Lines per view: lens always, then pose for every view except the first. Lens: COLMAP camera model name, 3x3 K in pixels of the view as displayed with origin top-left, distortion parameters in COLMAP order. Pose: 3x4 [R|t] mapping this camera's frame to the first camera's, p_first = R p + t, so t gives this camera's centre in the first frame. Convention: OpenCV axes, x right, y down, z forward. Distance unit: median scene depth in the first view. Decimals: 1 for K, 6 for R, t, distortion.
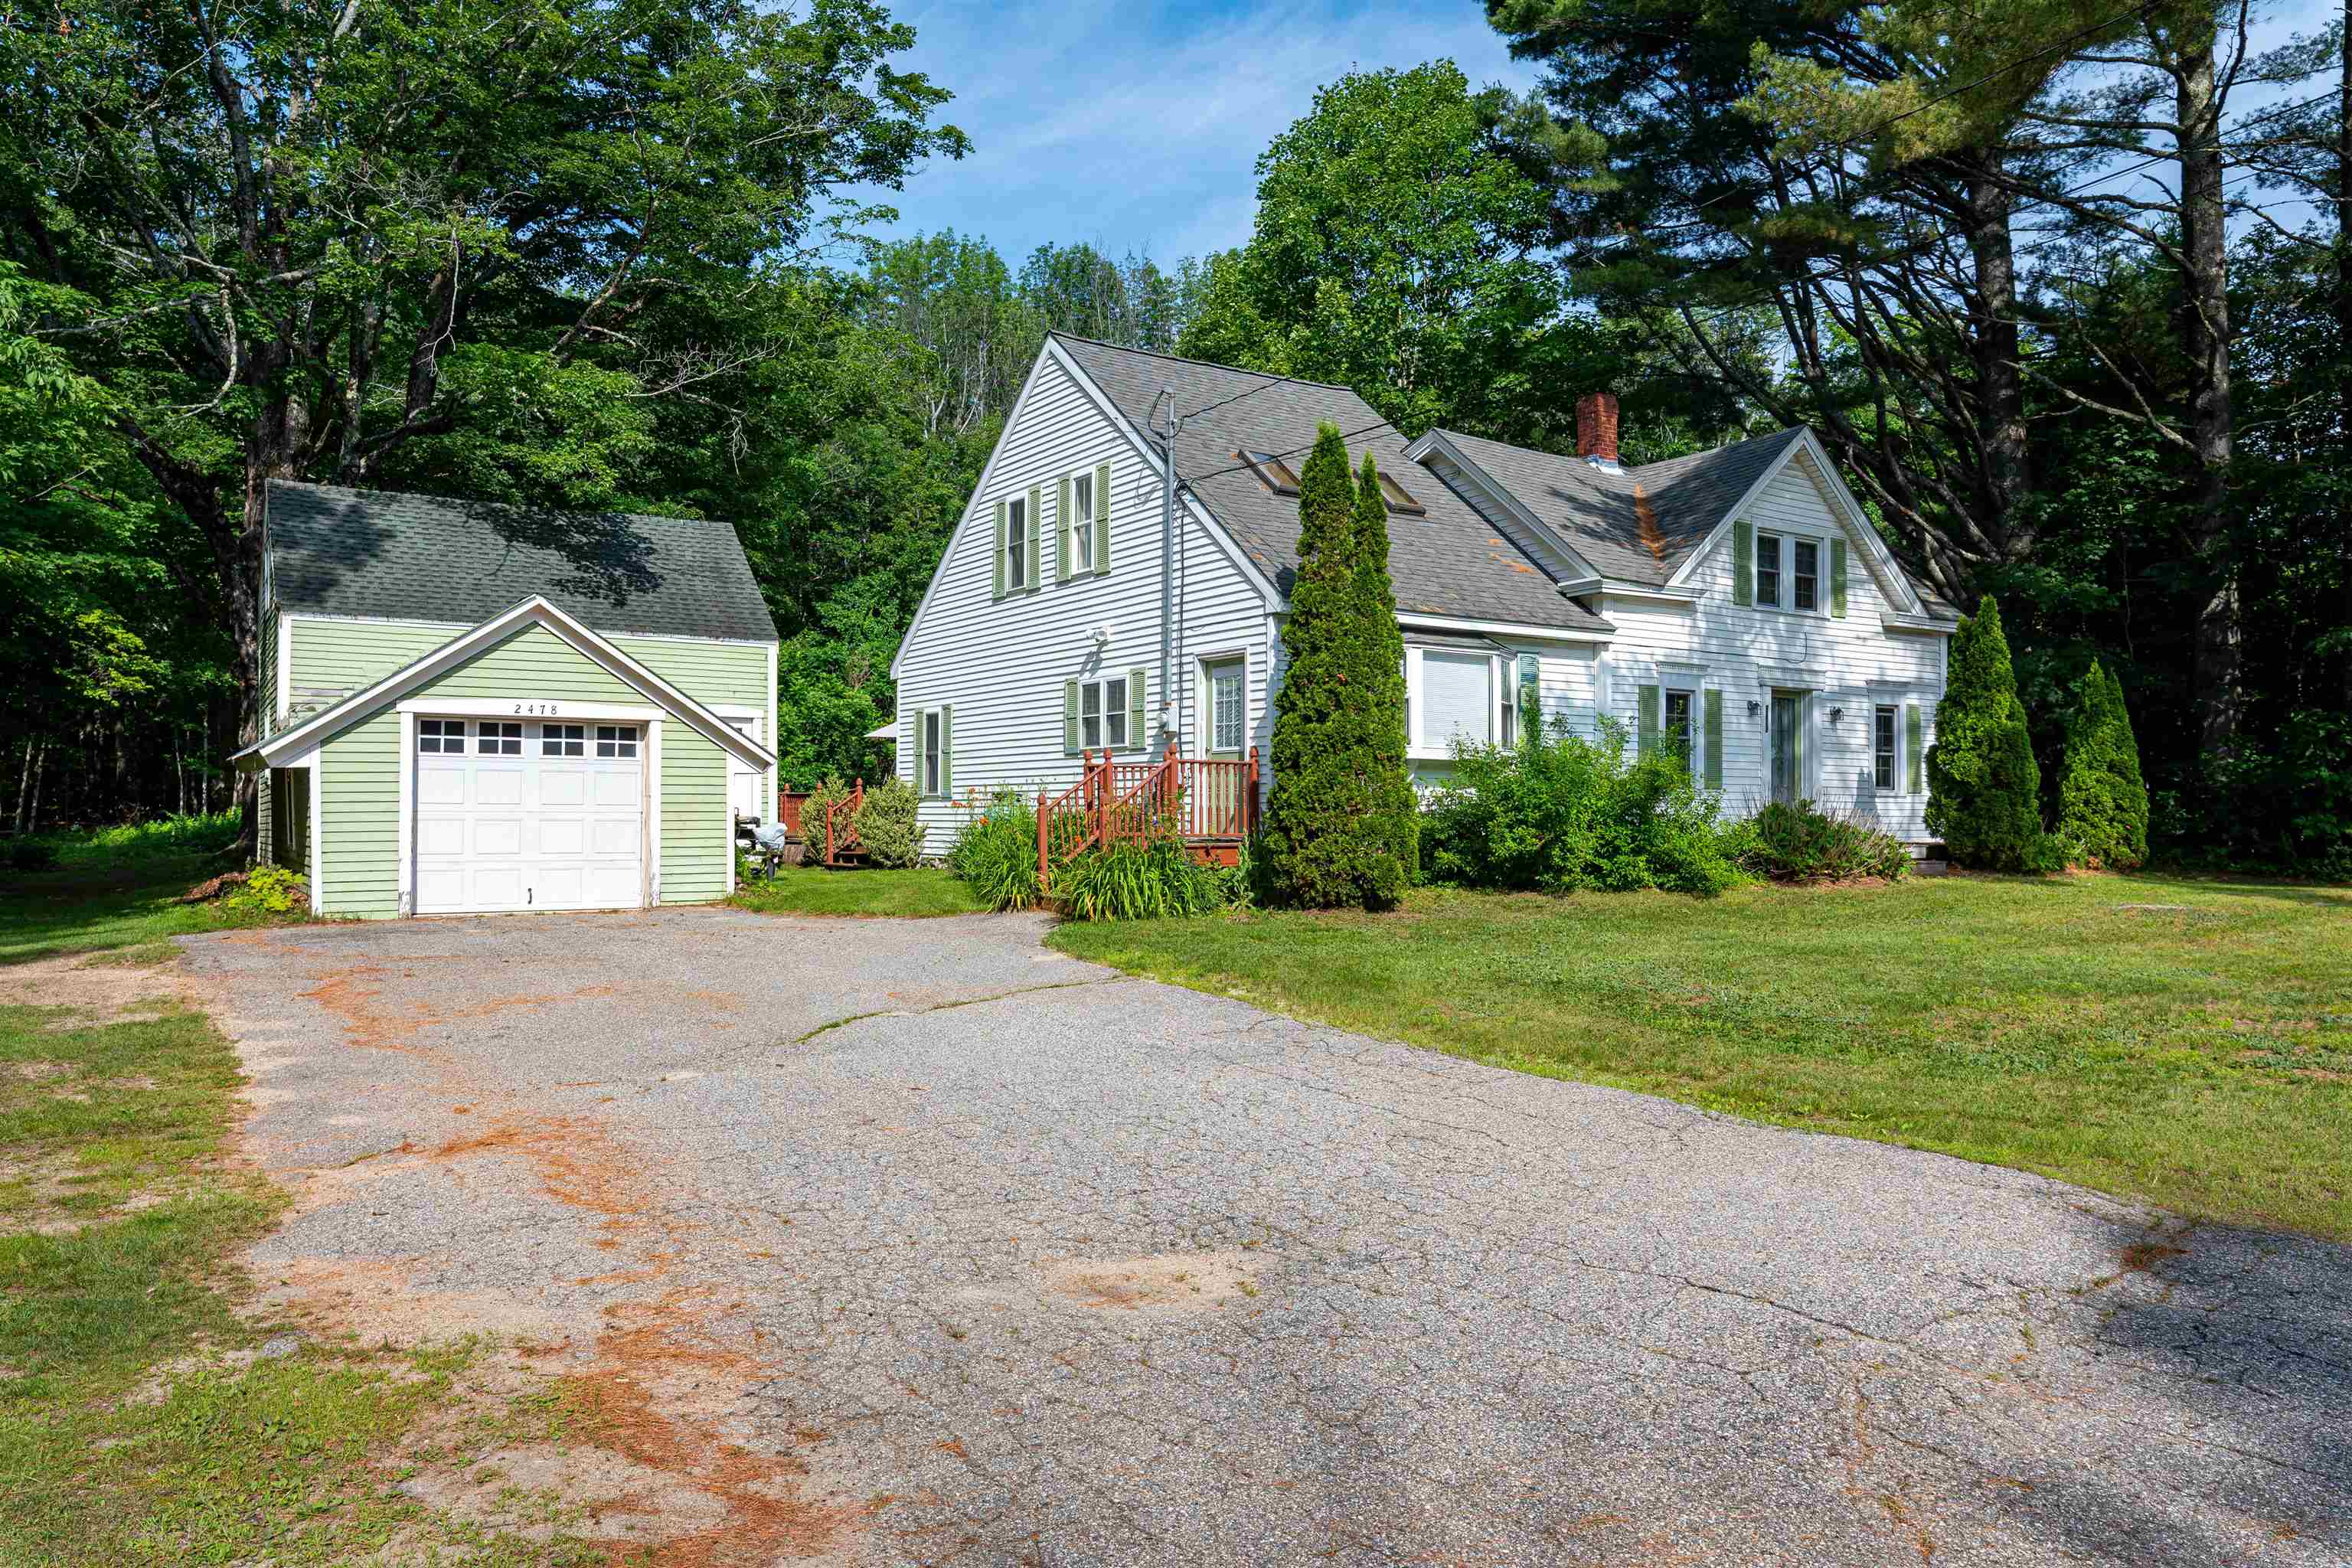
lens RADIAL K [[1574.4, 0, 1176.0], [0, 1574.4, 784.0], [0, 0, 1]] dist [-0.006873, 0.000354]
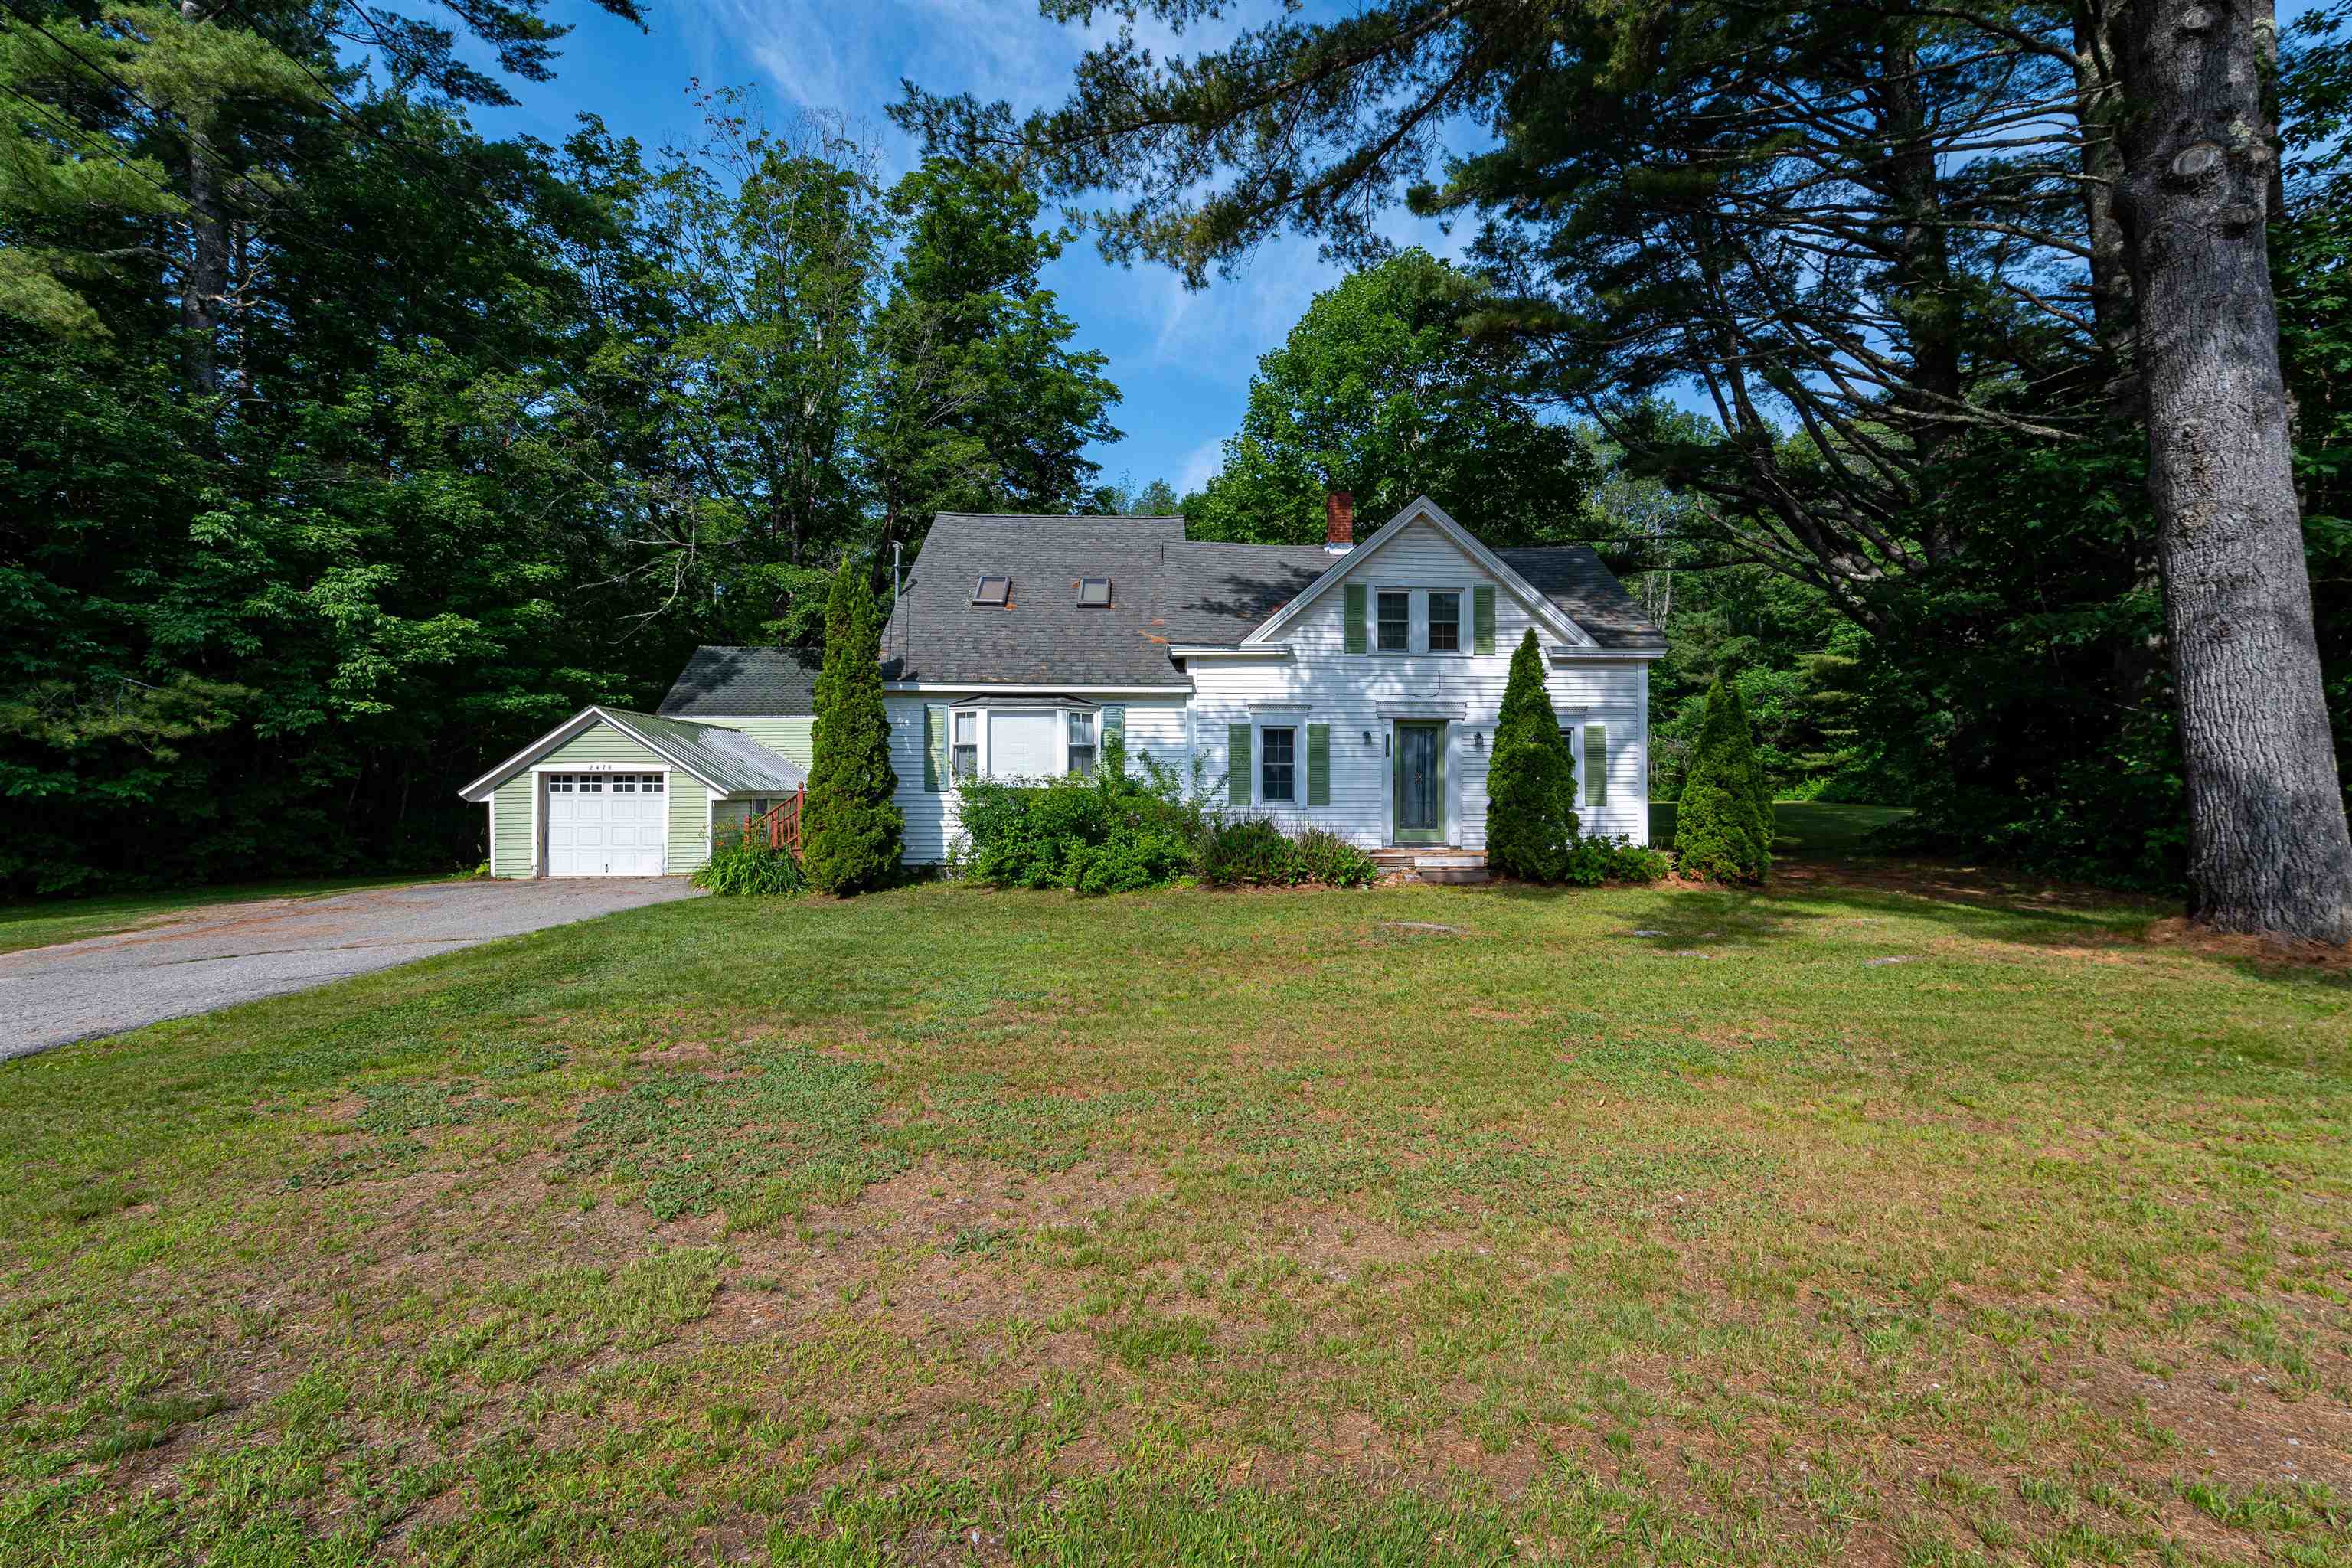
lens RADIAL K [[1003.4, 0, 1183.3], [0, 1003.4, 803.3], [0, 0, 1]] dist [-0.000545, -0.000160]
pose [[0.861595, -0.005302, -0.507568, 0.670656], [0.010661, 0.999914, 0.007653, -0.006197], [0.507484, -0.012005, 0.861578, 0.283059]]
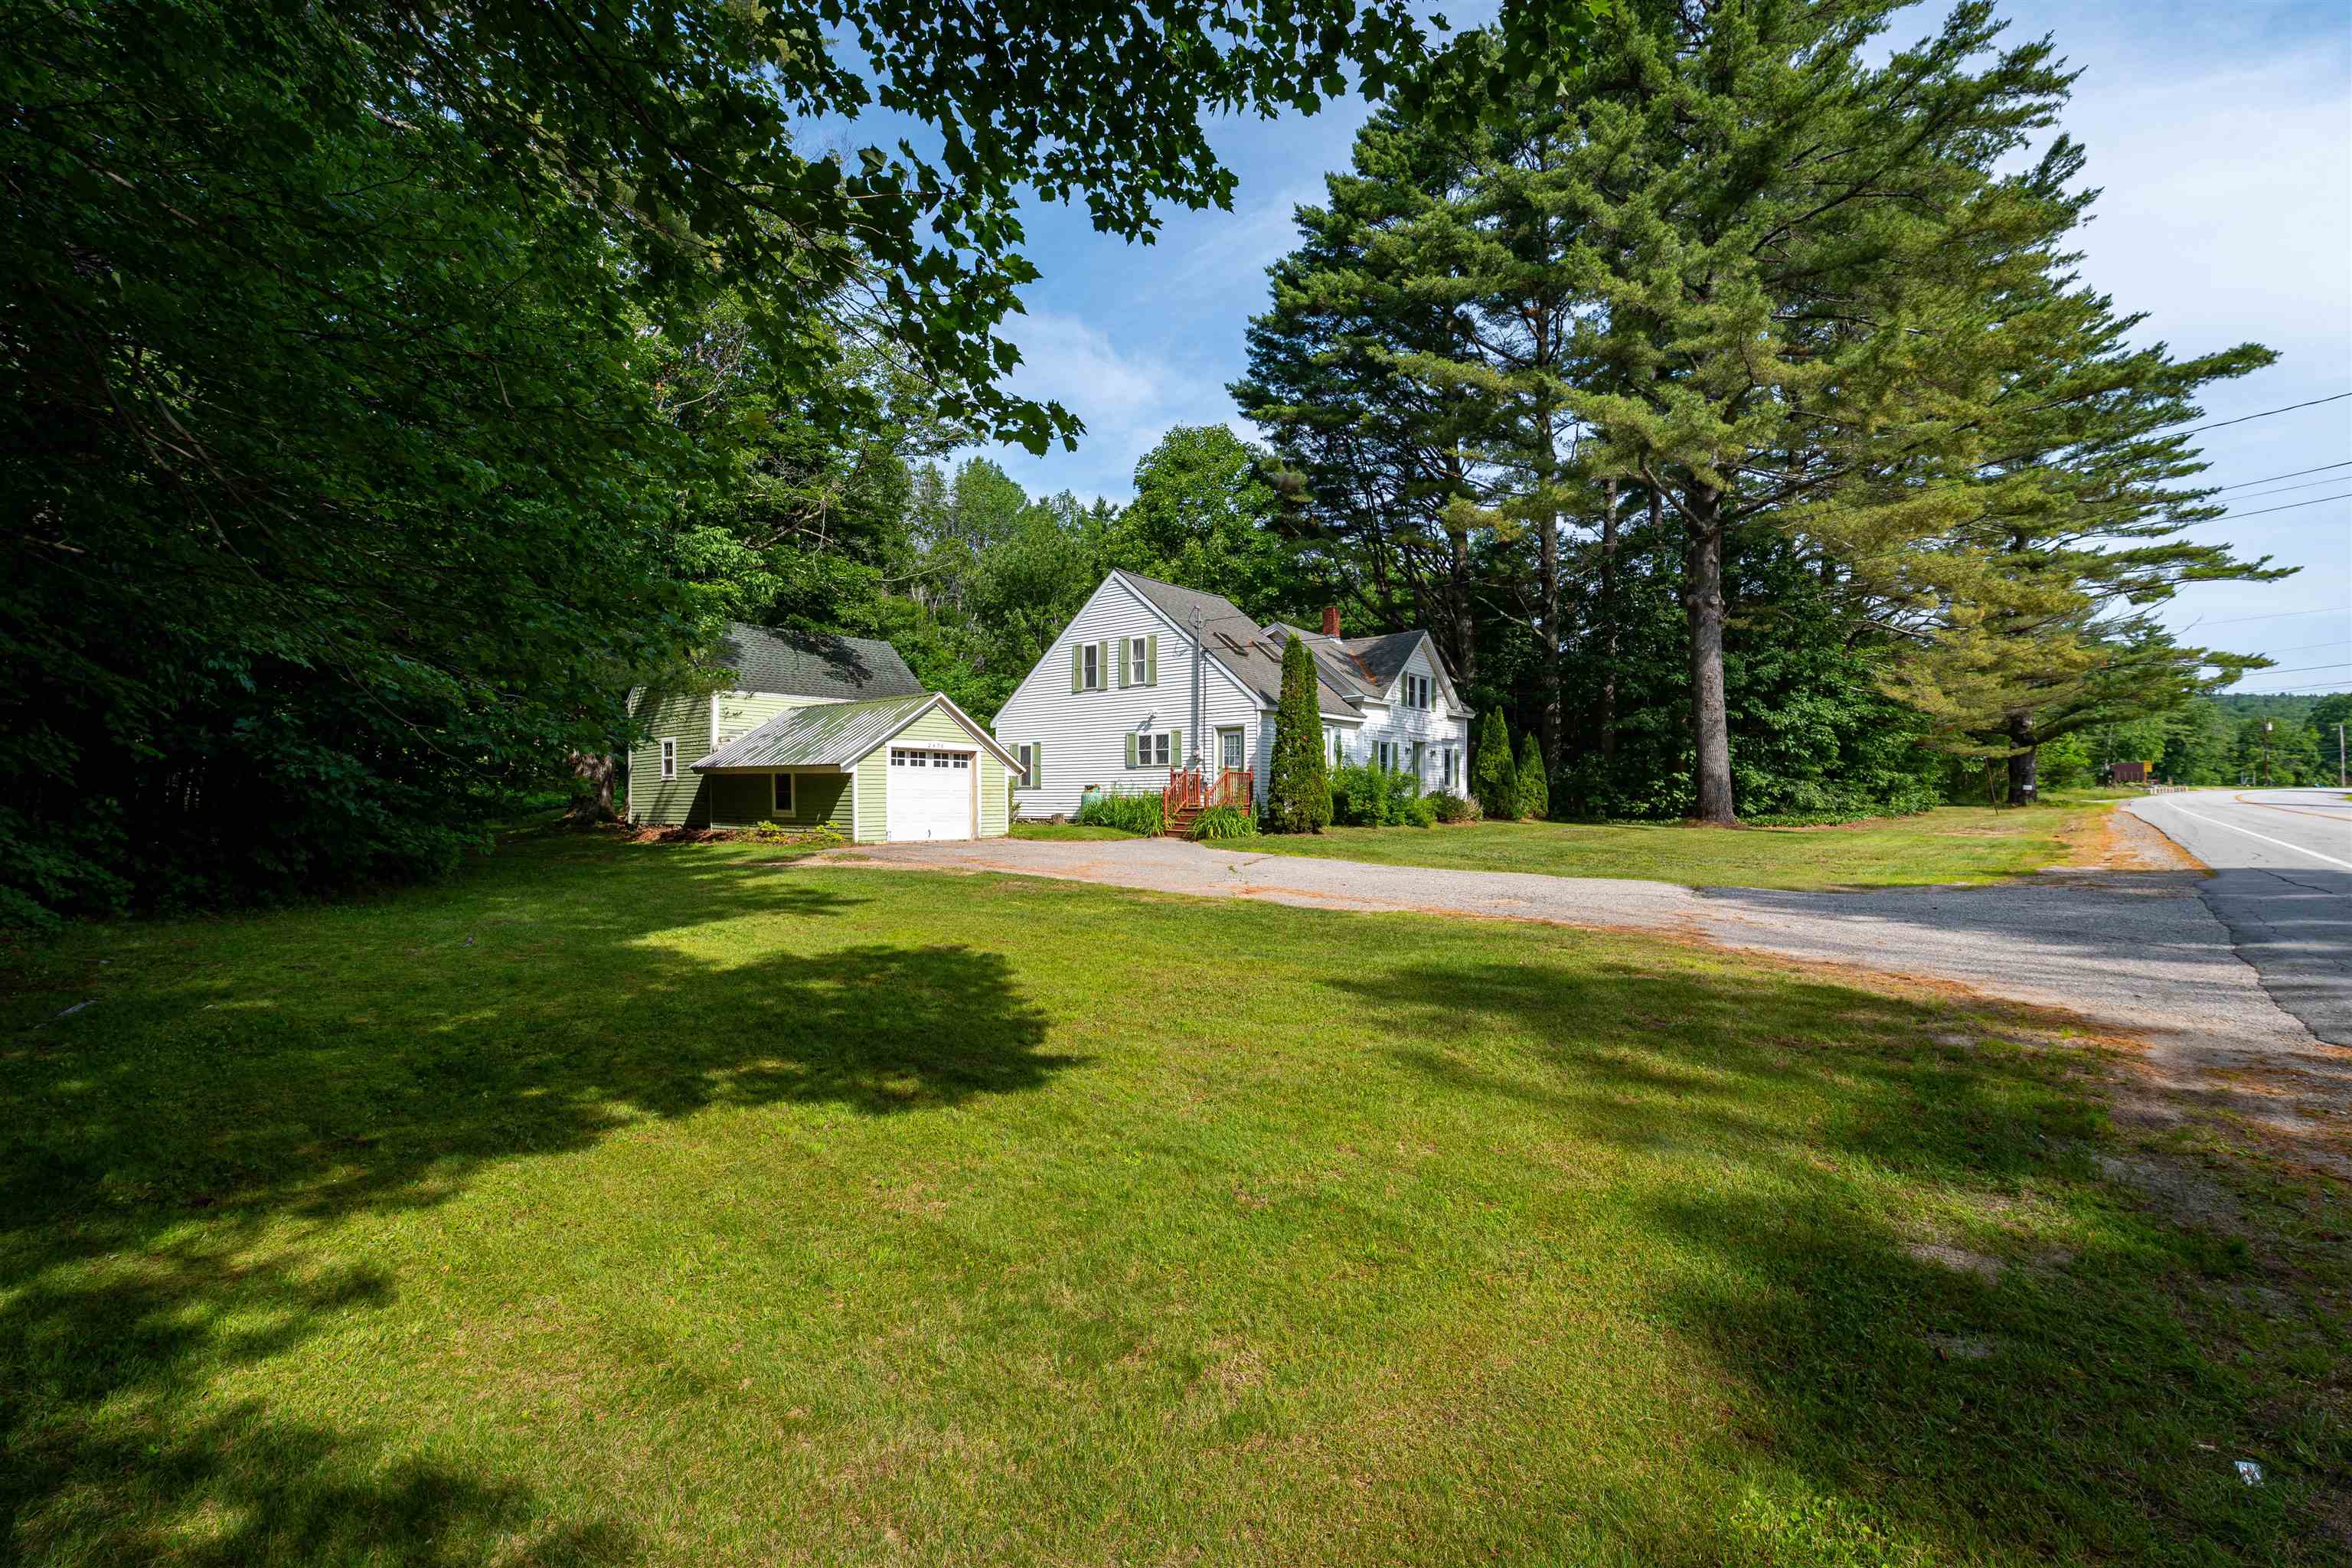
lens RADIAL K [[1001.0, 0, 1170.7], [0, 1001.0, 780.2], [0, 0, 1]] dist [0.003775, 0.000122]
pose [[0.955368, 0.004294, 0.295388, -0.431492], [-0.004056, 0.999991, -0.001418, -0.000005], [-0.295391, 0.000156, 0.955376, -0.334856]]
